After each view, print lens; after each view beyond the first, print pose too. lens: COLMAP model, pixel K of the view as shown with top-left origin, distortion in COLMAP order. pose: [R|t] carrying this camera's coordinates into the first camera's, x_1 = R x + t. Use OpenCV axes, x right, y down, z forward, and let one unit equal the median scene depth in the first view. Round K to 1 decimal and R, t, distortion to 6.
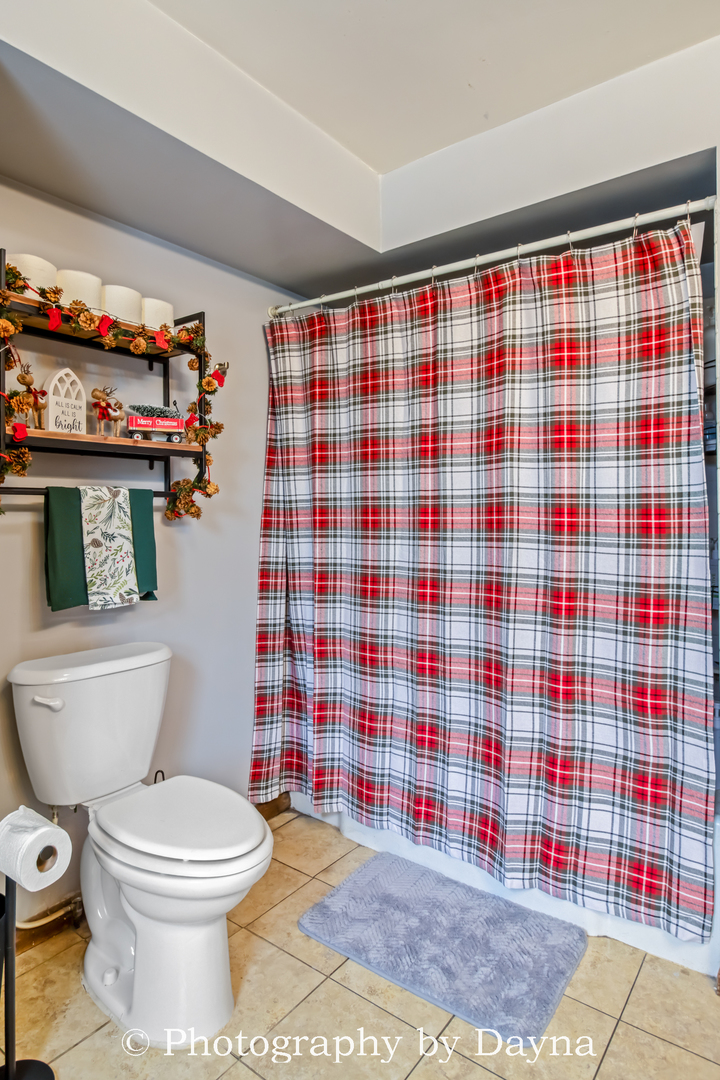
lens RADIAL K [[644.2, 0, 358.7], [0, 644.2, 524.6], [0, 0, 1]] dist [-0.000734, -0.003456]
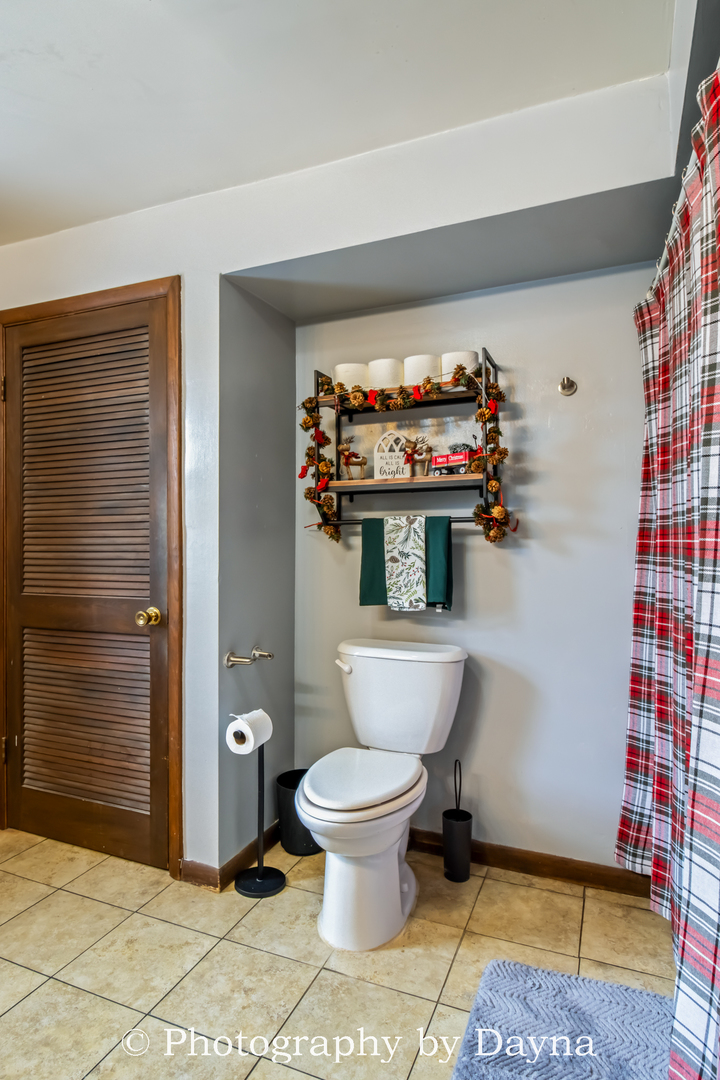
lens RADIAL K [[628.2, 0, 349.1], [0, 628.2, 551.2], [0, 0, 1]] dist [0.005060, -0.011695]
pose [[0.225798, 0.014994, -0.974059, 0.806829], [-0.012767, 0.999841, 0.012431, -0.002966], [0.974090, 0.009629, 0.225954, 0.607353]]
